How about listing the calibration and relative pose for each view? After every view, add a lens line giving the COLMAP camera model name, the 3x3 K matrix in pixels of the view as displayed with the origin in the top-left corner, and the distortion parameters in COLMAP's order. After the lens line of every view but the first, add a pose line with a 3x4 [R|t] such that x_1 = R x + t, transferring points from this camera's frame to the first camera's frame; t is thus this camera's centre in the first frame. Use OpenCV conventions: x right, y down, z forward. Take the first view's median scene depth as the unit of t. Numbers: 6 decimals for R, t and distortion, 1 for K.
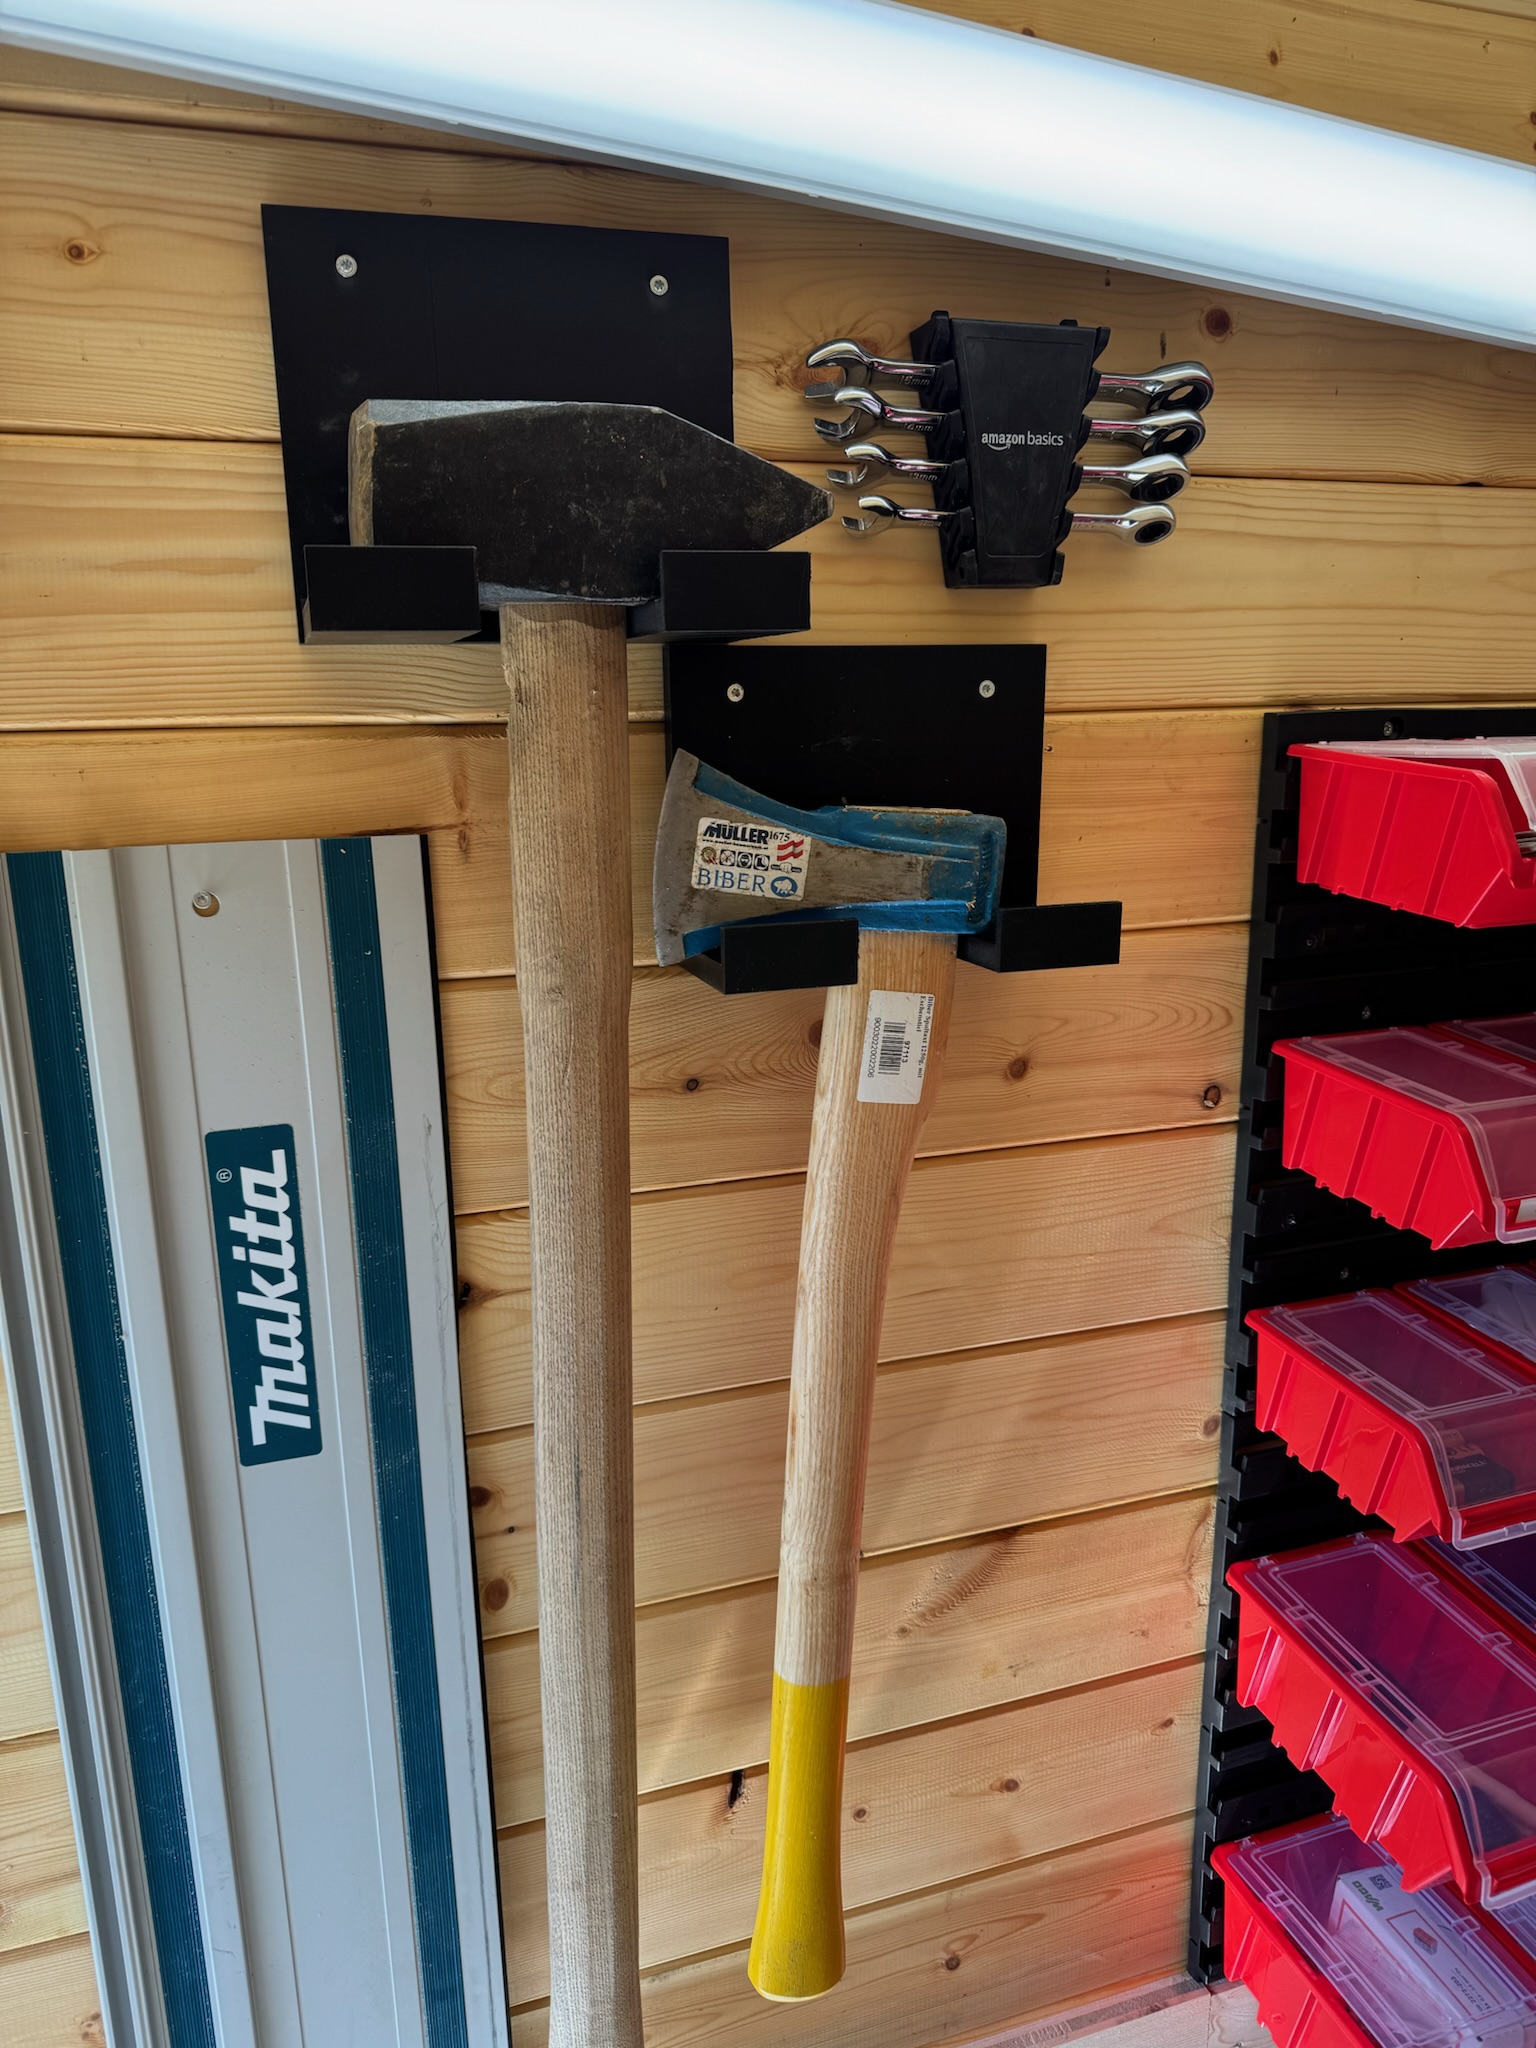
lens RADIAL K [[1437.5, 0, 768.0], [0, 1437.5, 1011.2], [0, 0, 1]] dist [0.027021, -0.041576]
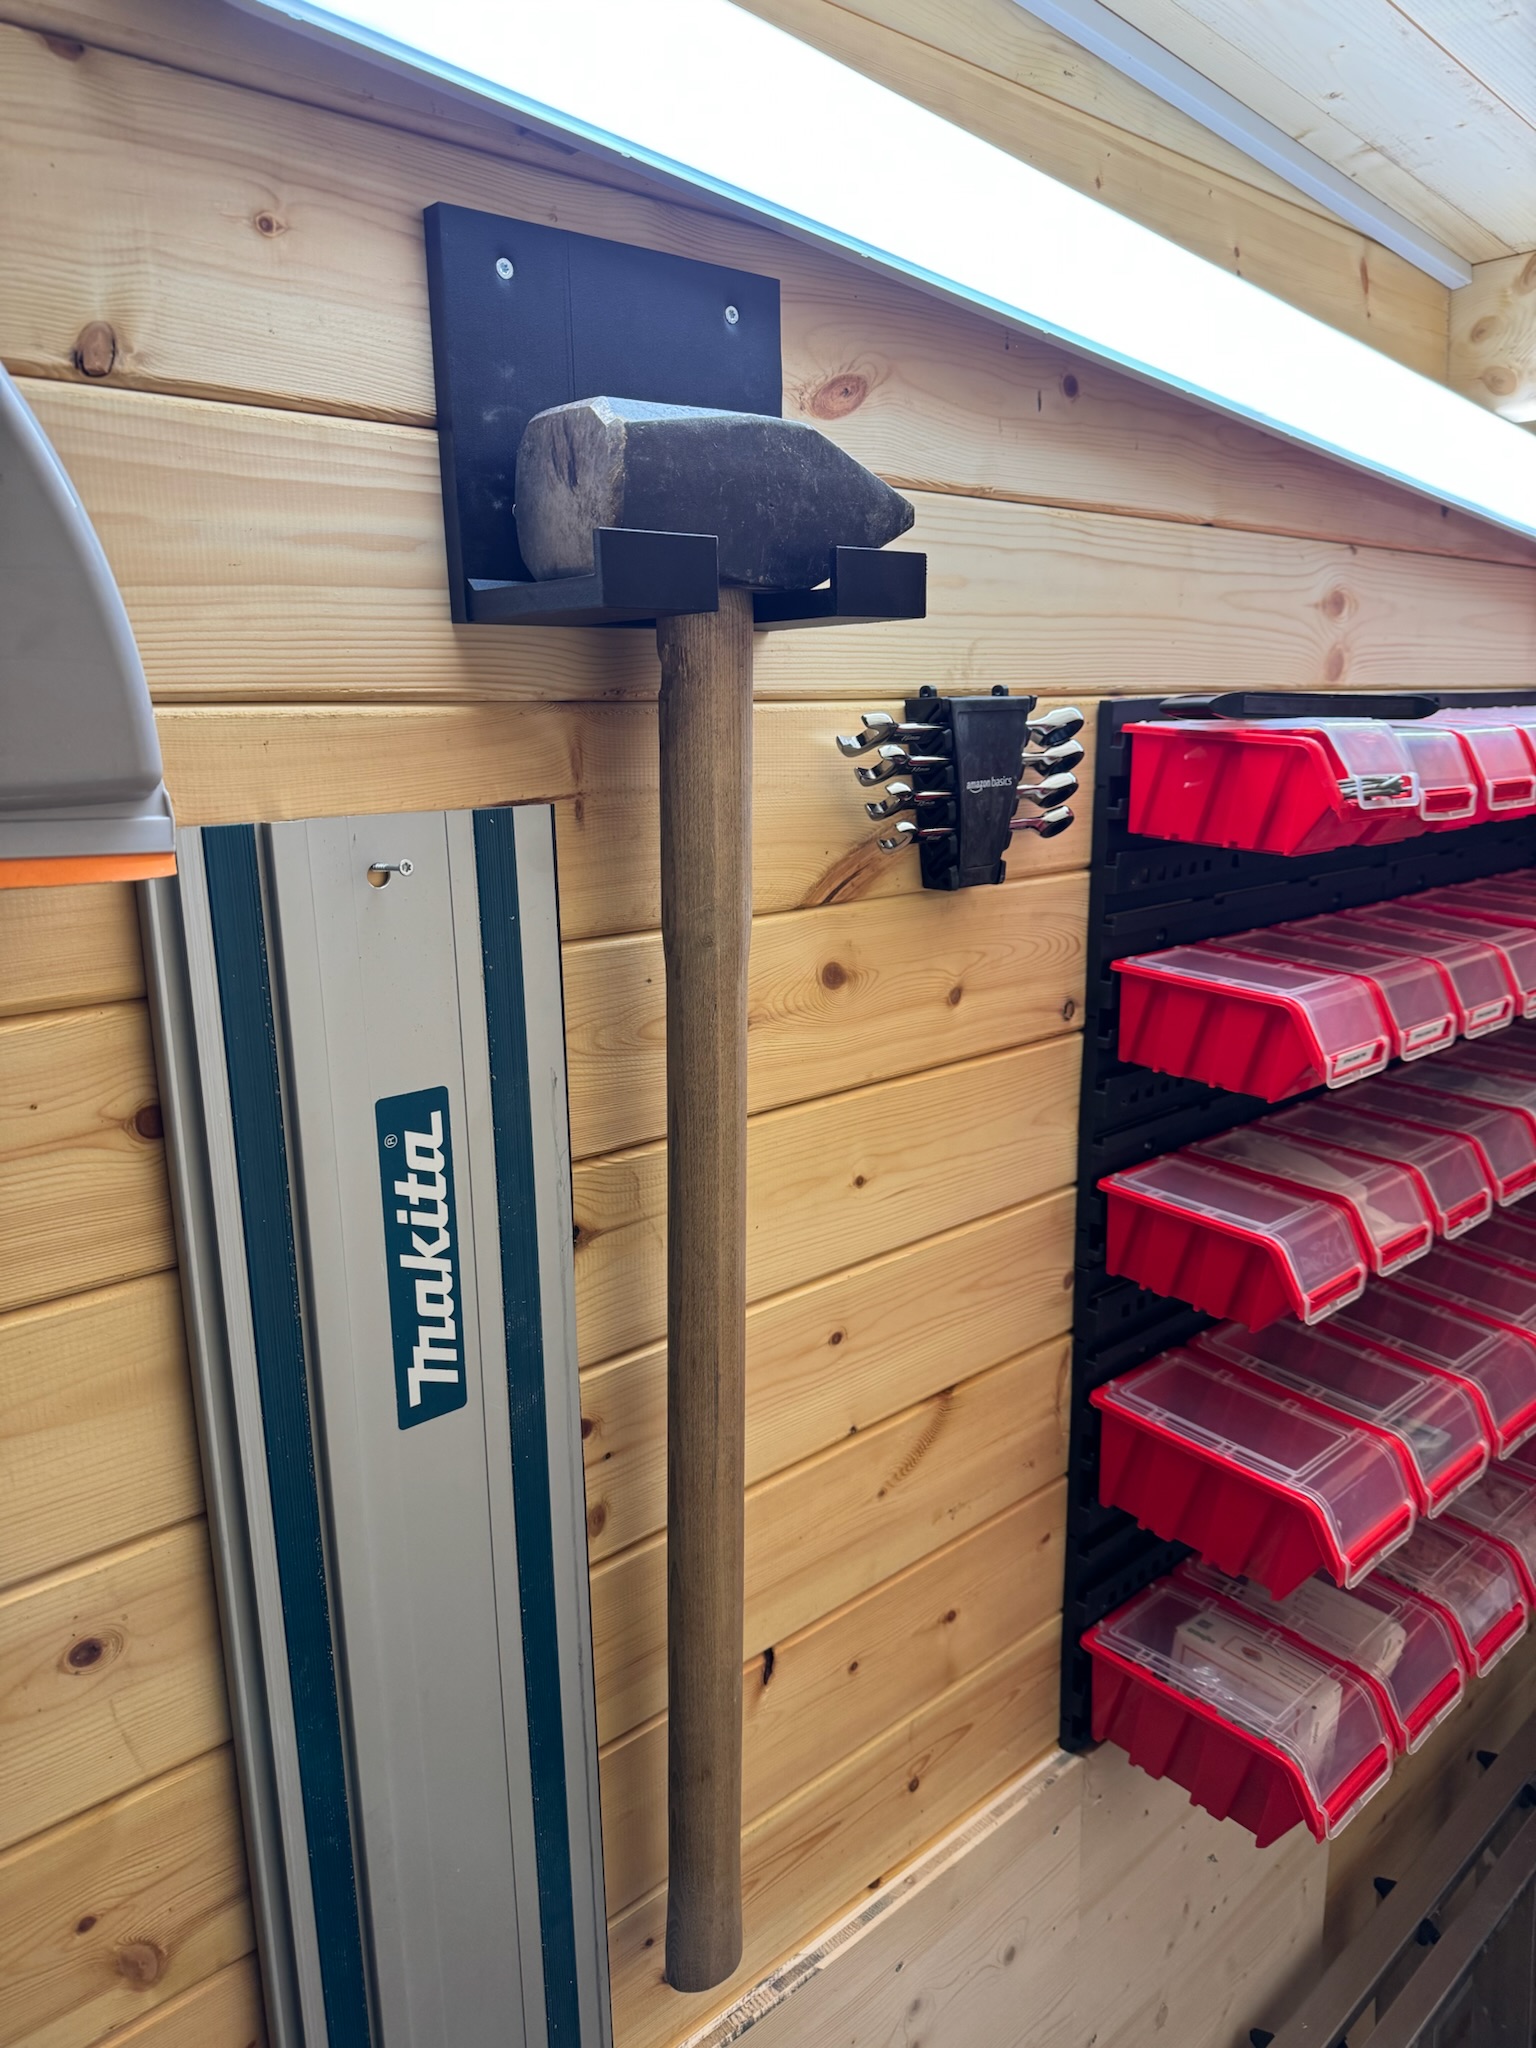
lens RADIAL K [[1437.5, 0, 766.2], [0, 1437.5, 1018.0], [0, 0, 1]] dist [0.027021, -0.041576]
pose [[0.917157, -0.082437, 0.389907, -0.514056], [0.086148, 0.996250, 0.007994, 0.041578], [-0.389104, 0.026258, 0.920820, -0.043700]]
